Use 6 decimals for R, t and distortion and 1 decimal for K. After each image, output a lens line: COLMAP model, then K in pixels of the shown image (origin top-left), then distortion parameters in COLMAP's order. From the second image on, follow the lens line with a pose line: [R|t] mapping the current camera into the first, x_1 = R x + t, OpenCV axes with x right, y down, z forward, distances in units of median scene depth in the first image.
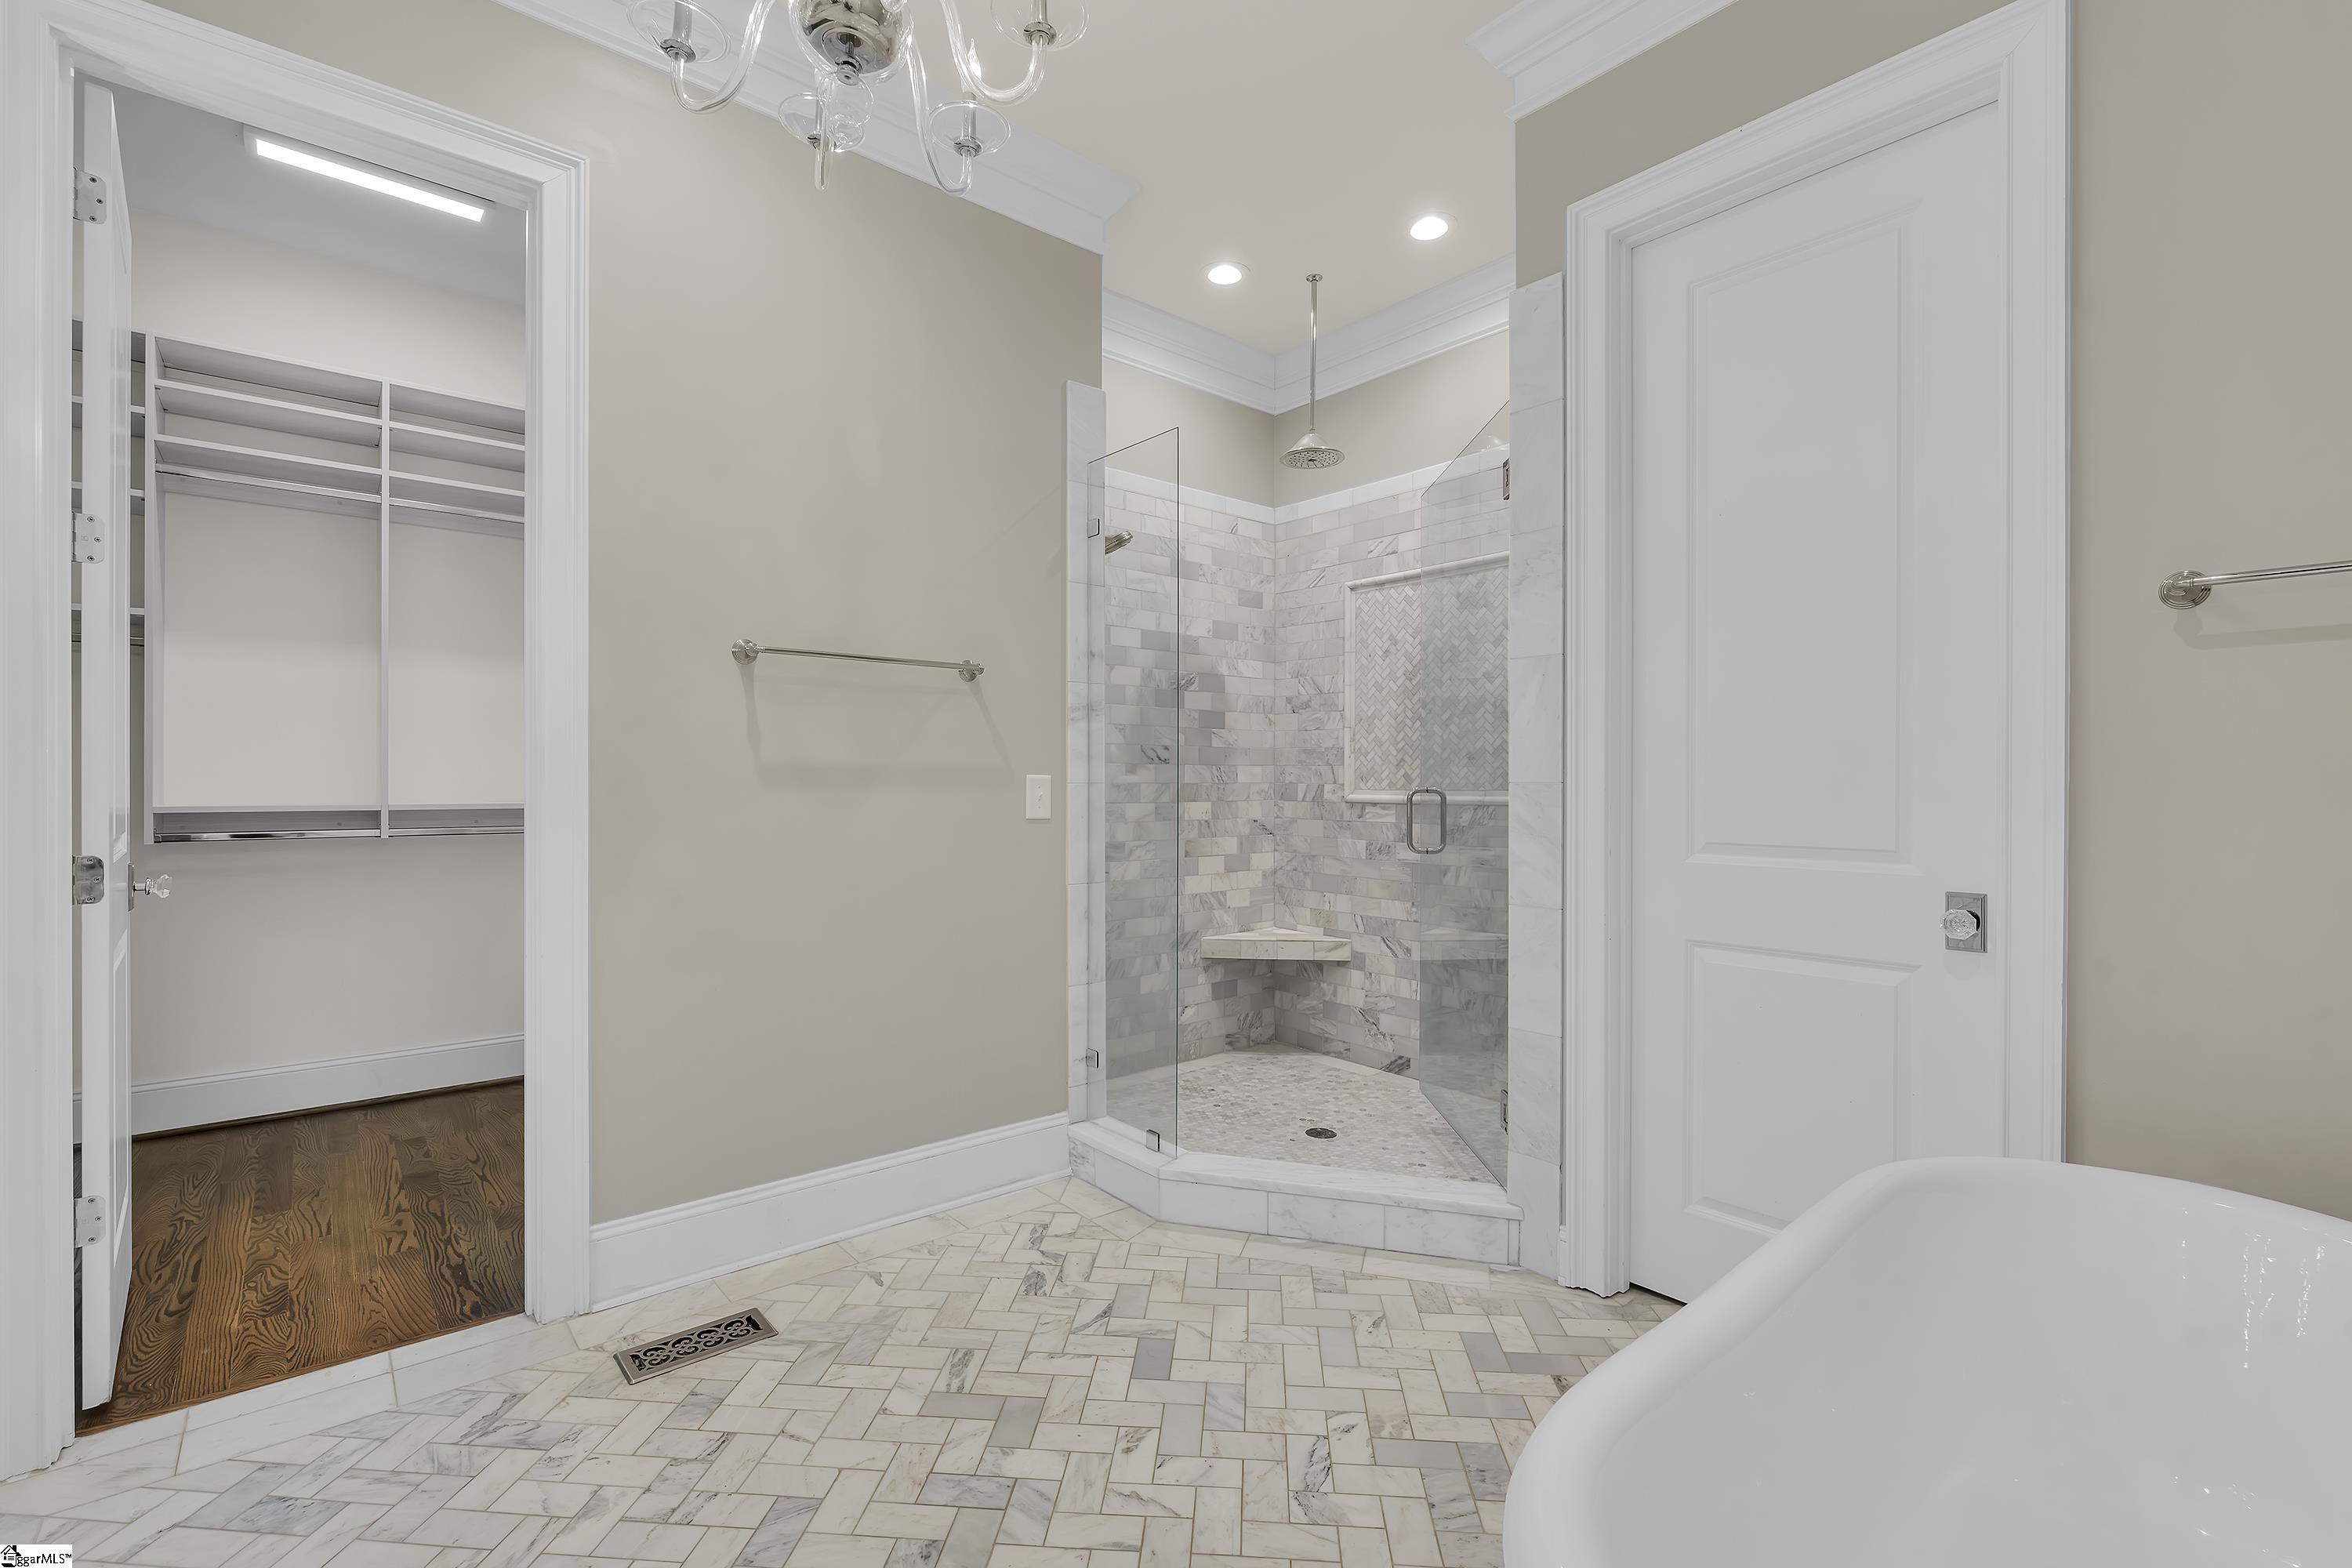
lens RADIAL K [[1026.3, 0, 1173.7], [0, 1026.3, 775.7], [0, 0, 1]] dist [-0.001702, -0.000014]
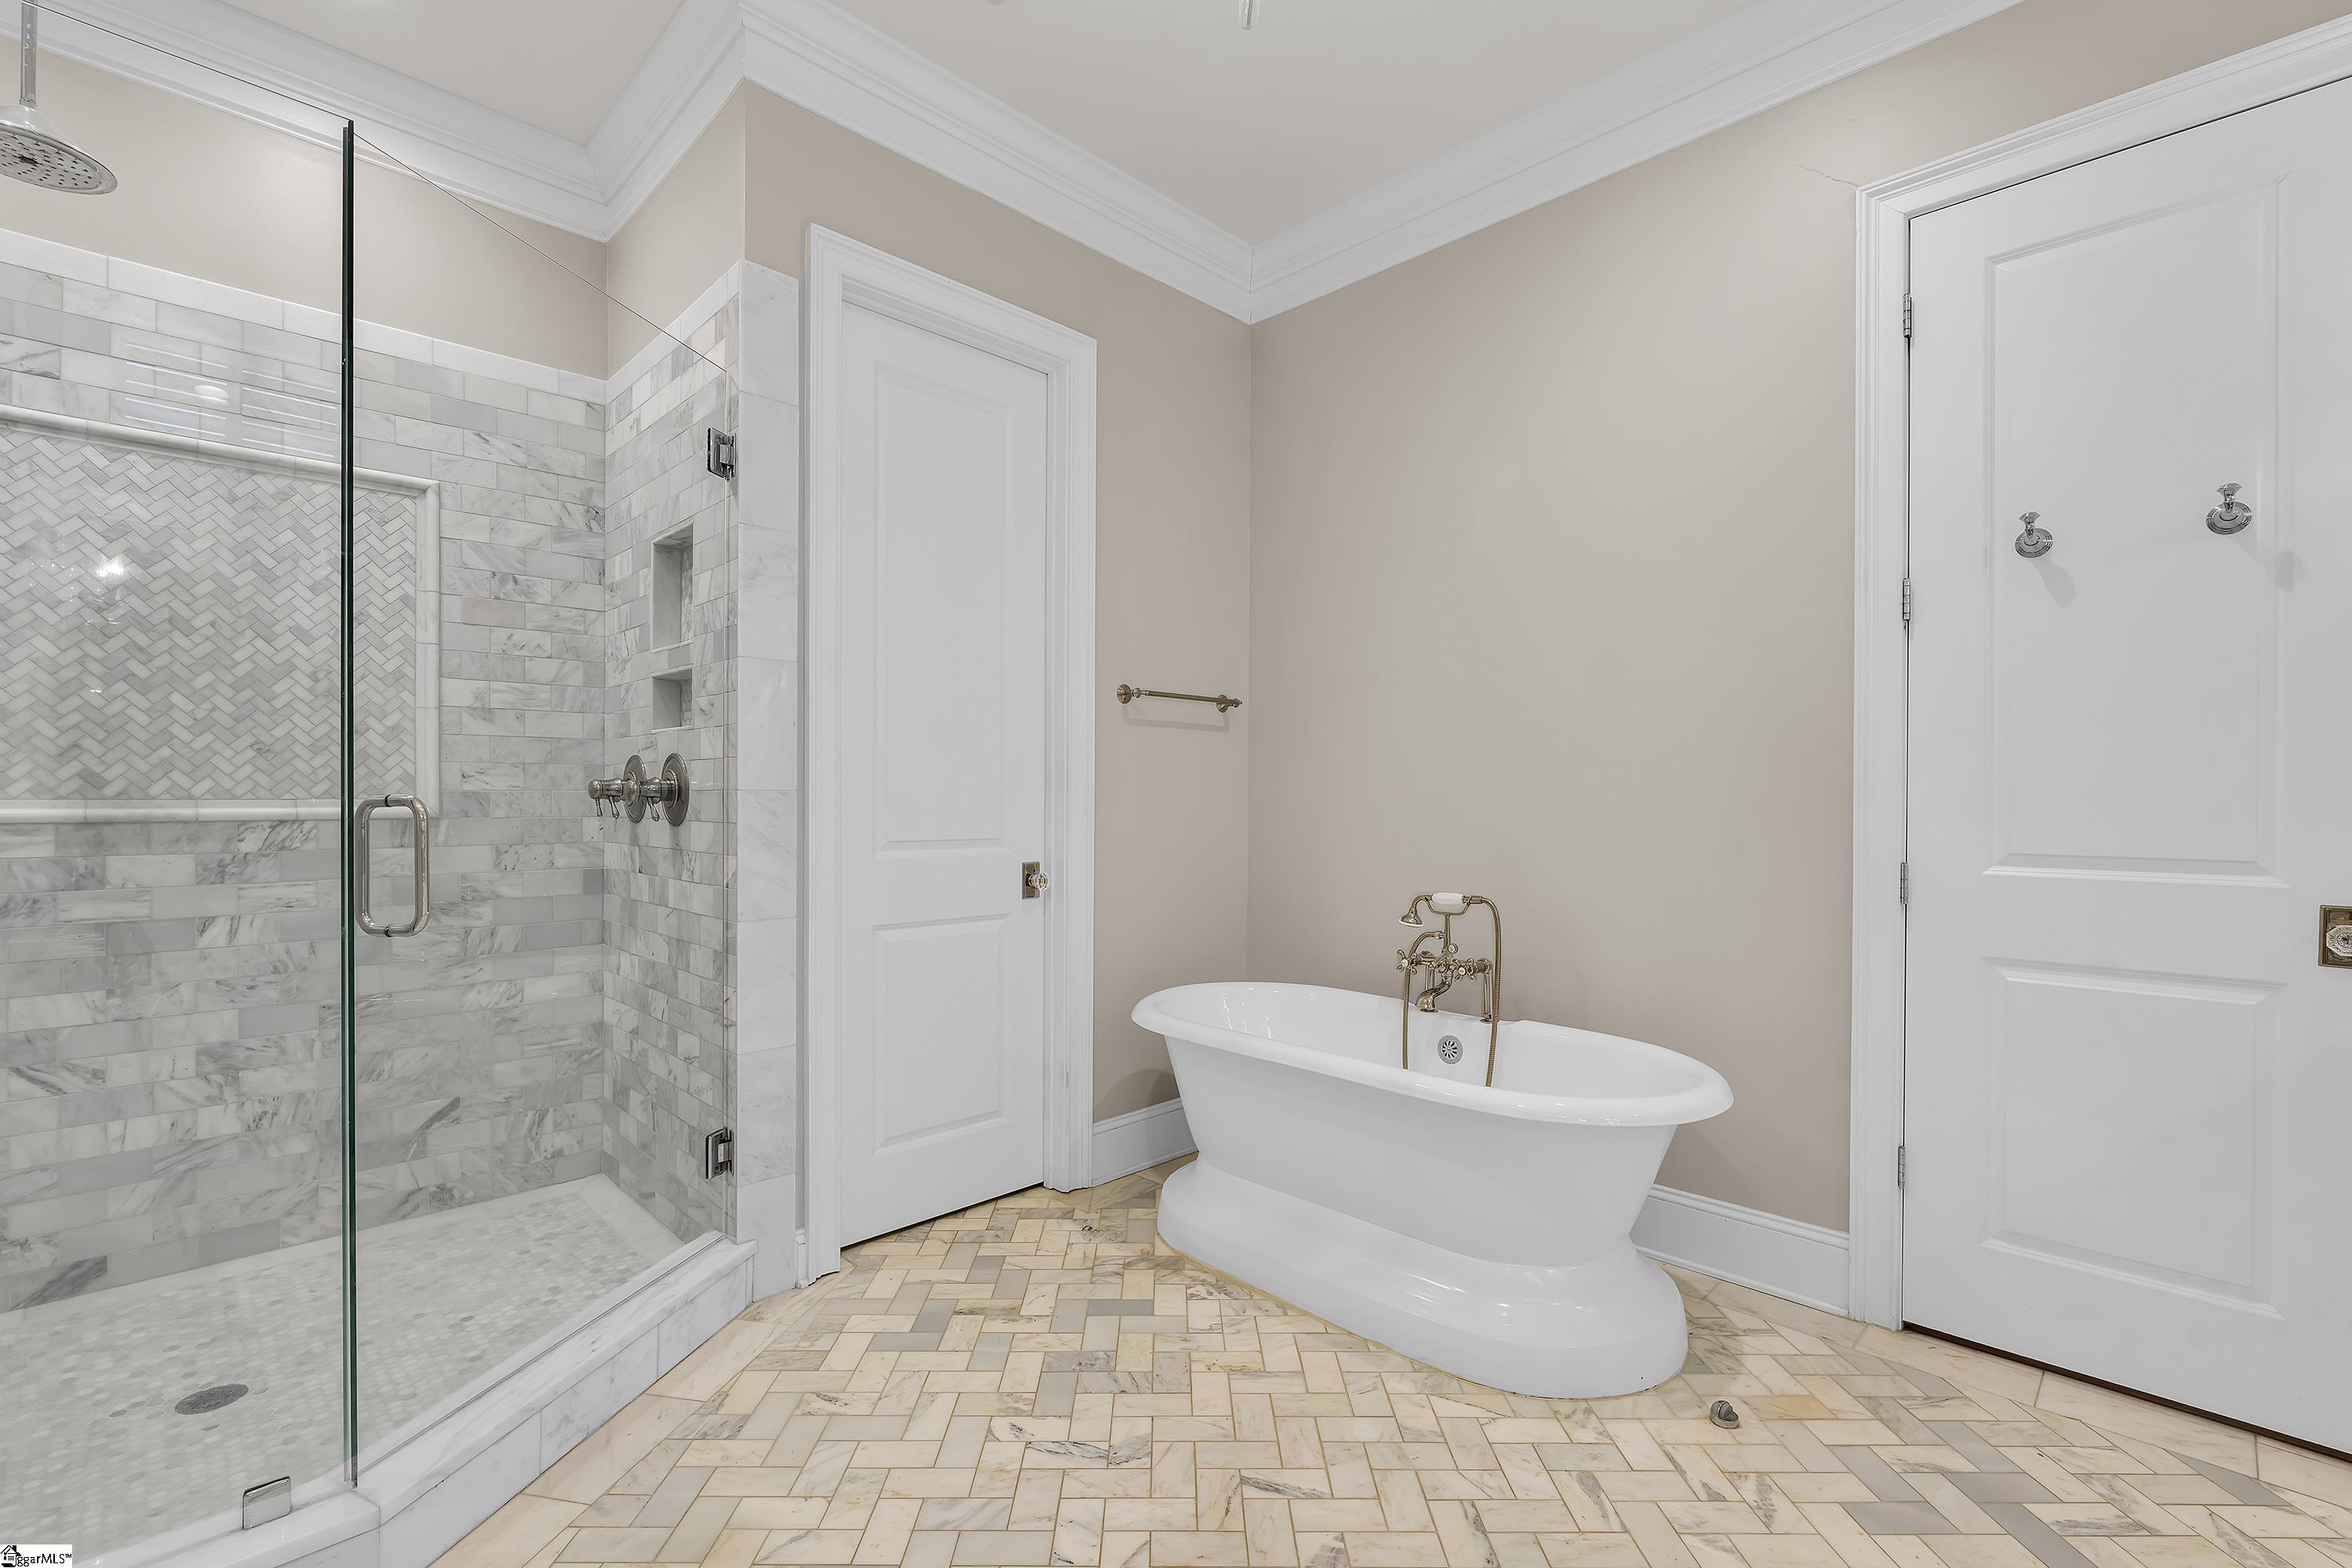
lens RADIAL K [[1032.3, 0, 1171.7], [0, 1032.3, 795.4], [0, 0, 1]] dist [-0.001148, -0.000094]
pose [[-0.079039, -0.003948, 0.996864, -0.633949], [-0.013340, 0.999907, 0.002902, 0.003176], [-0.996782, -0.013069, -0.079084, 0.690884]]
